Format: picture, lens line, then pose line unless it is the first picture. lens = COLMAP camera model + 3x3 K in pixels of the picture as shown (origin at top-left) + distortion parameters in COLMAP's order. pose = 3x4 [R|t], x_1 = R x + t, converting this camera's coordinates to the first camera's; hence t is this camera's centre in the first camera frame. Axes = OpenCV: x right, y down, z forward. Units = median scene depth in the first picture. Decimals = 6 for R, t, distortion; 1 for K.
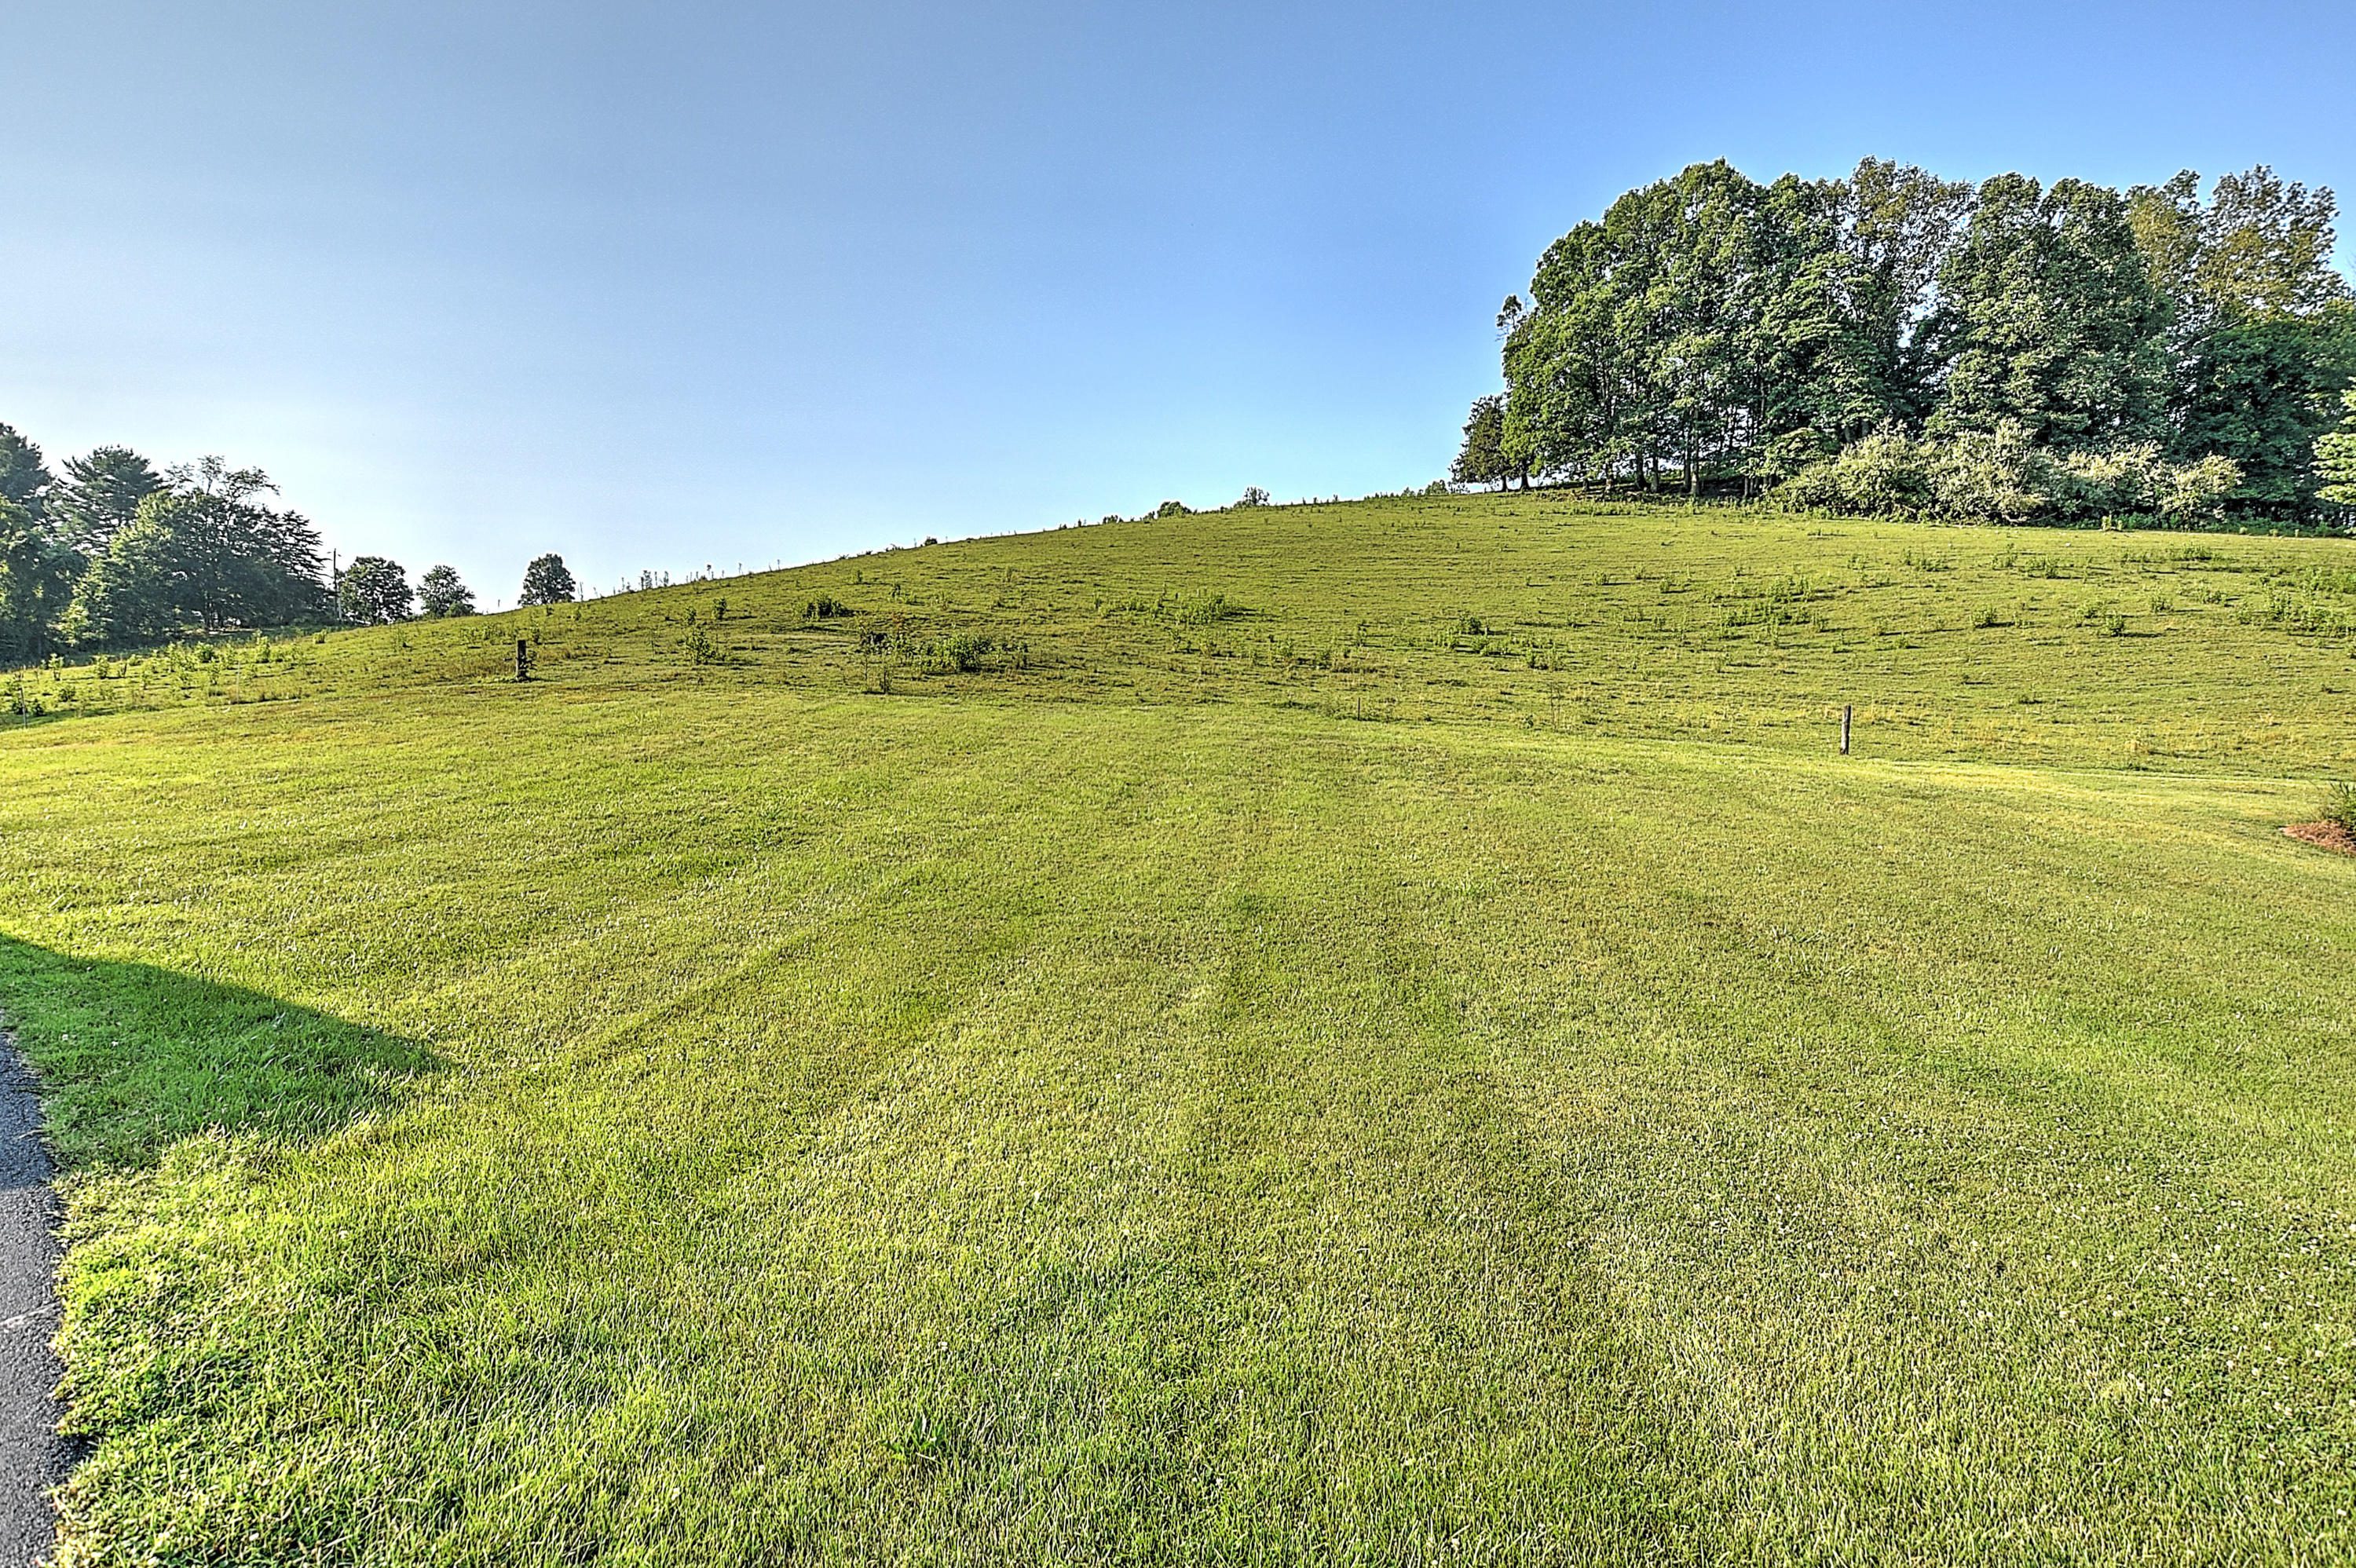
lens RADIAL K [[1143.7, 0, 1181.4], [0, 1143.7, 786.4], [0, 0, 1]] dist [-0.016530, 0.002671]
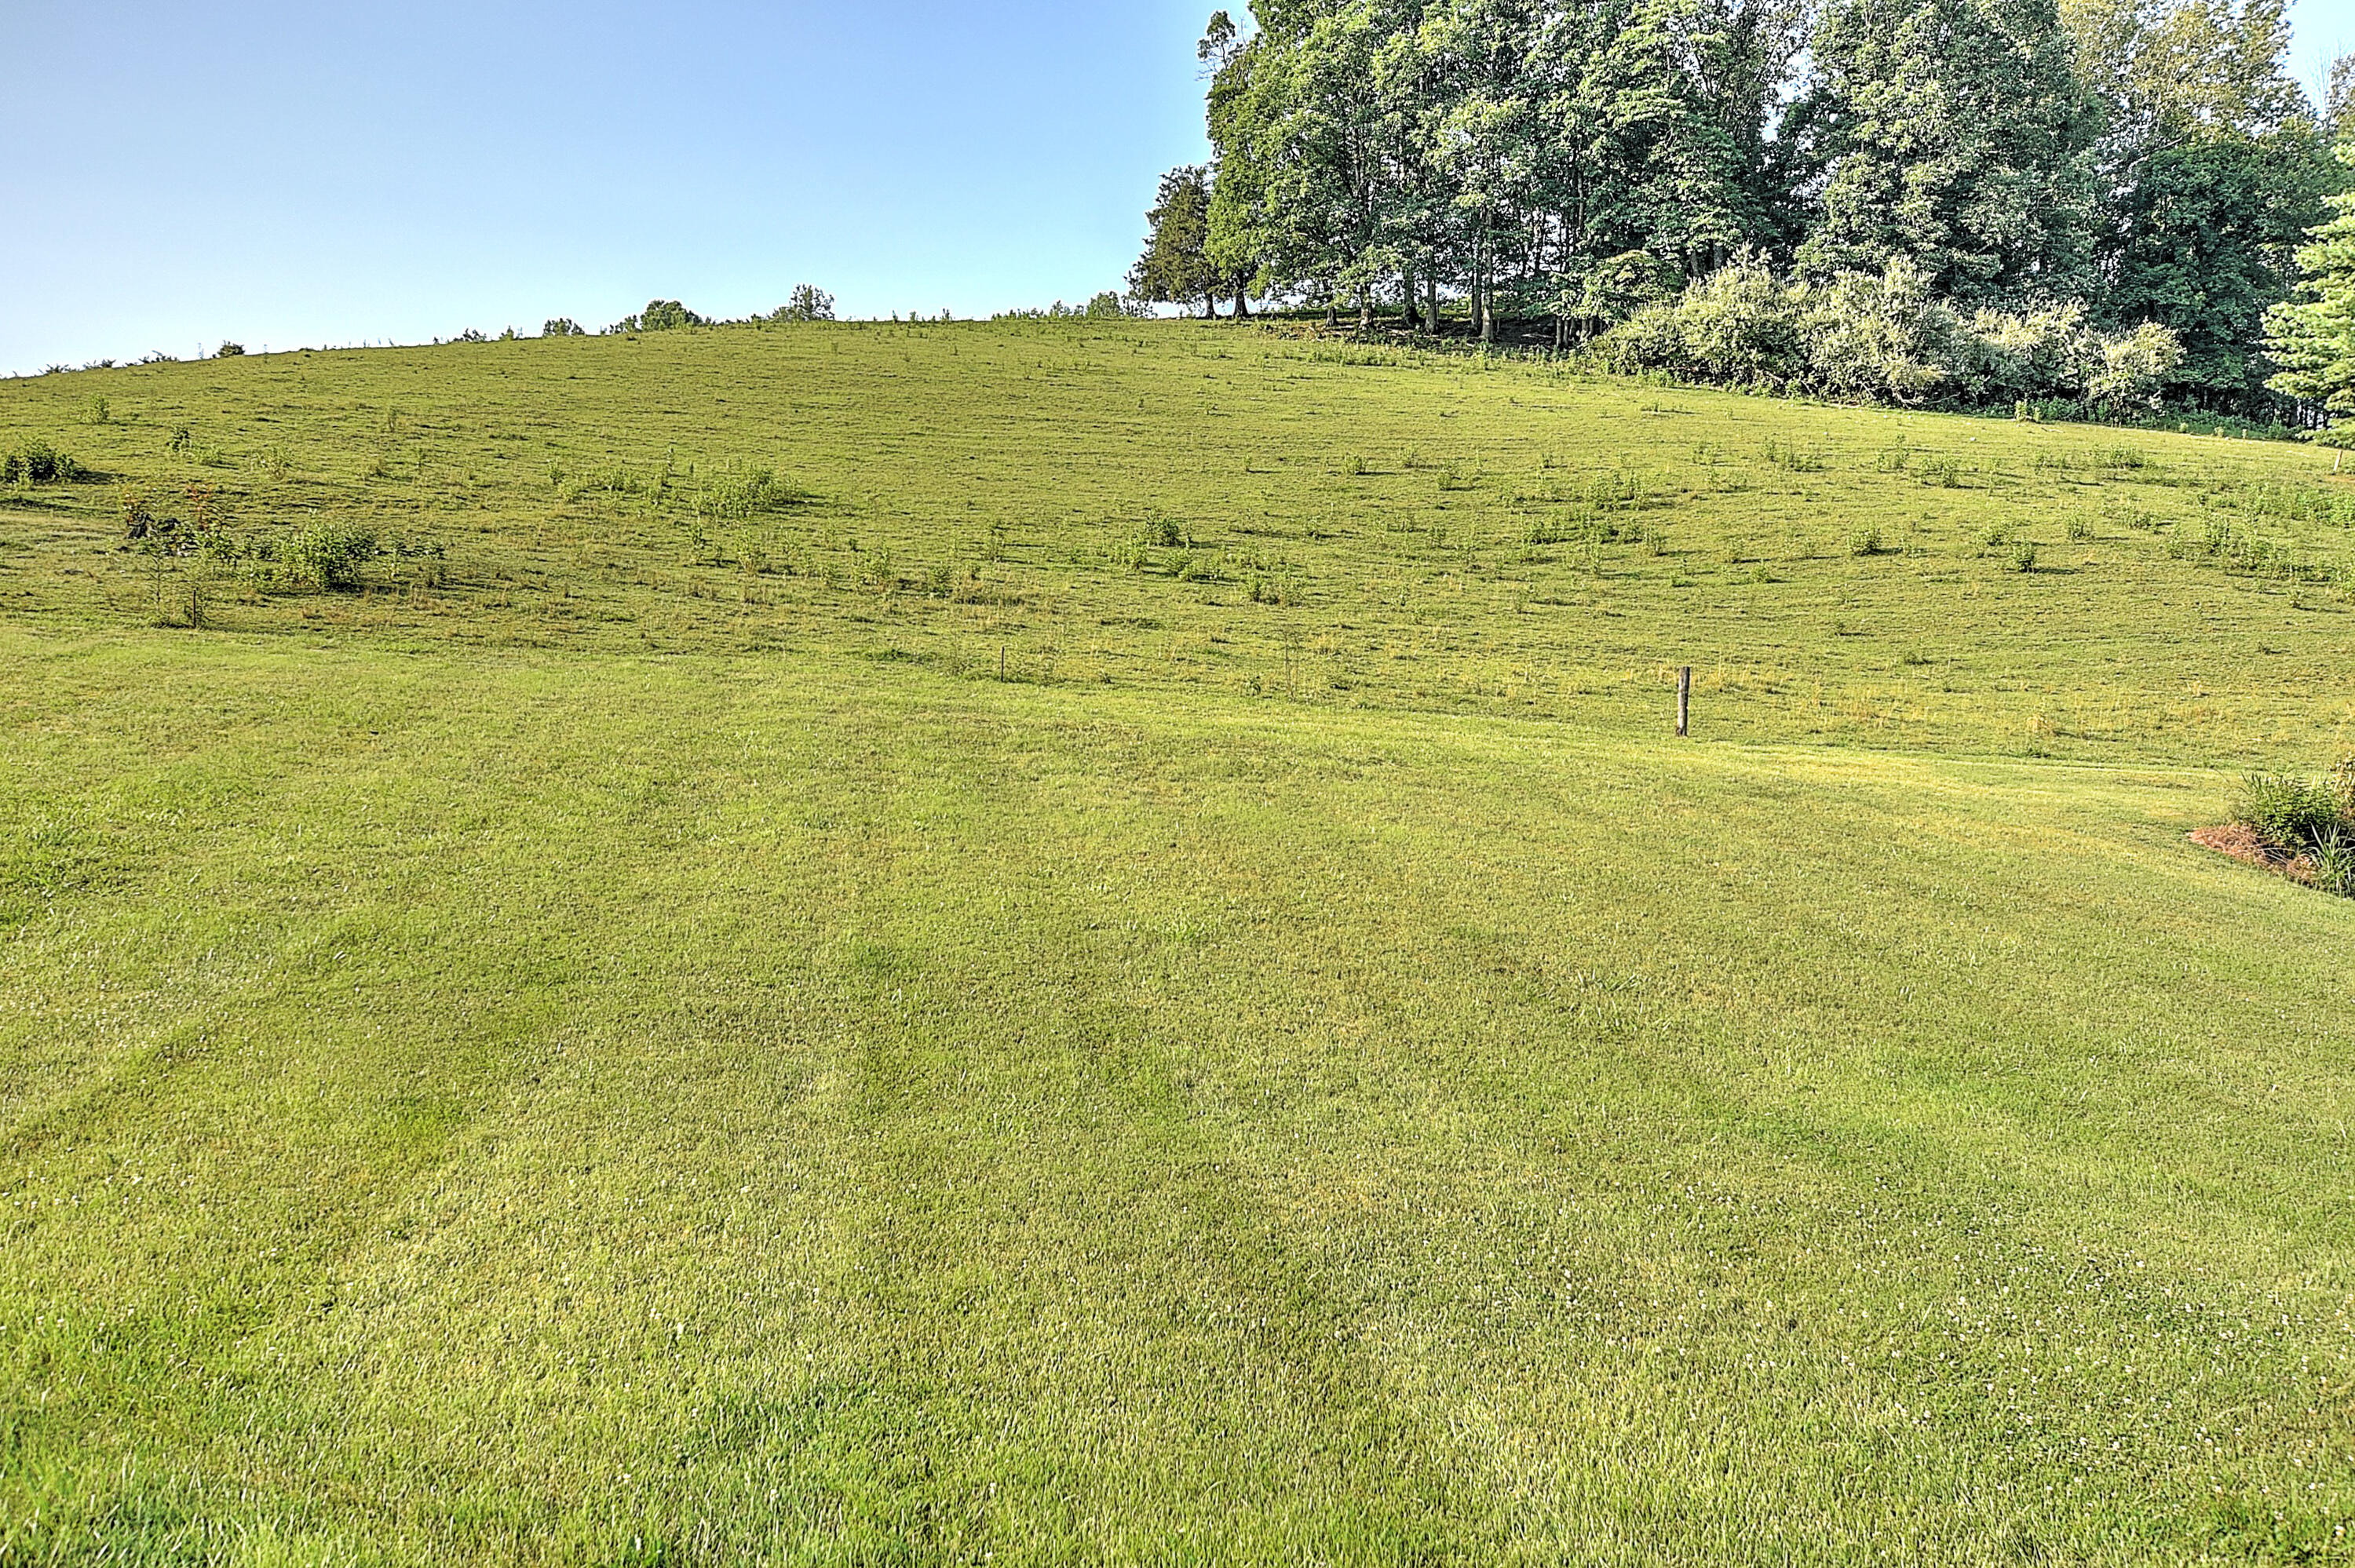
lens RADIAL K [[2003.7, 0, 1168.3], [0, 2003.7, 776.7], [0, 0, 1]] dist [-0.017691, 0.013694]
pose [[0.965873, -0.003887, 0.258988, -0.044333], [0.004051, 0.999992, -0.000100, -0.003175], [-0.258986, 0.001146, 0.965881, -0.109202]]
